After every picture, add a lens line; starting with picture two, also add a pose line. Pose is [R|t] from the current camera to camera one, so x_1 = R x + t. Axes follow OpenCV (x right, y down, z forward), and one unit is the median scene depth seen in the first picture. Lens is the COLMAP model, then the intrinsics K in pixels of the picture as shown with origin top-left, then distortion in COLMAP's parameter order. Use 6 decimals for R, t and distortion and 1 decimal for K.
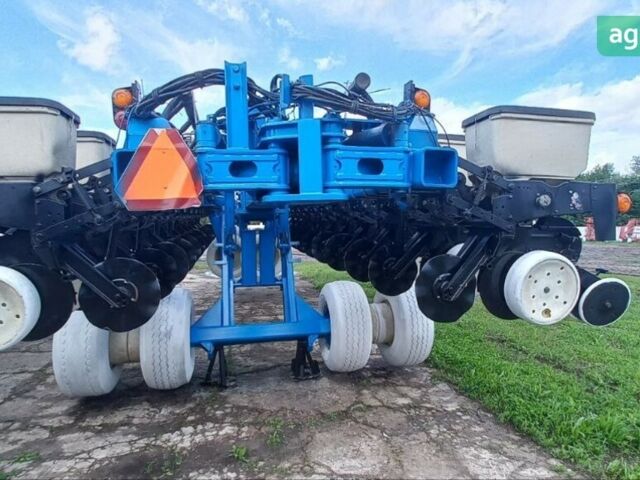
lens RADIAL K [[421.7, 0, 319.2], [0, 421.7, 241.6], [0, 0, 1]] dist [0.001250, -0.002984]
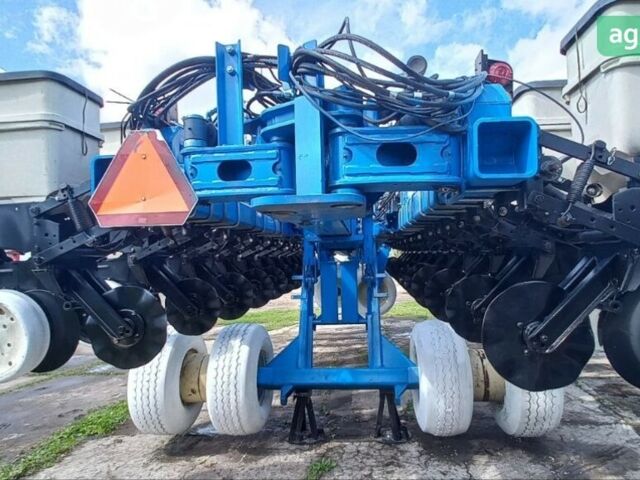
lens RADIAL K [[421.7, 0, 319.4], [0, 421.7, 241.0], [0, 0, 1]] dist [0.001250, -0.002984]
pose [[0.957062, -0.014700, -0.289511, 0.180631], [-0.011680, 0.995947, -0.089182, 0.025269], [0.289649, 0.088734, 0.953011, 0.278756]]
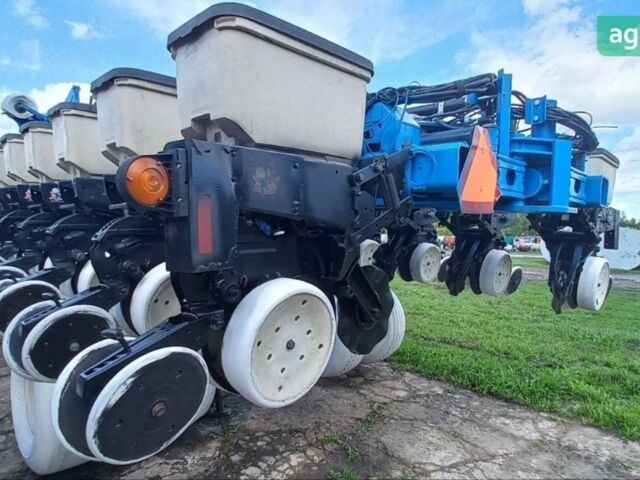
lens RADIAL K [[421.7, 0, 317.3], [0, 421.7, 242.3], [0, 0, 1]] dist [0.001250, -0.002984]
pose [[0.843049, 0.015236, 0.537621, -1.085792], [-0.011112, 0.999879, -0.010911, 0.003743], [-0.537722, 0.003225, 0.843116, 0.372299]]
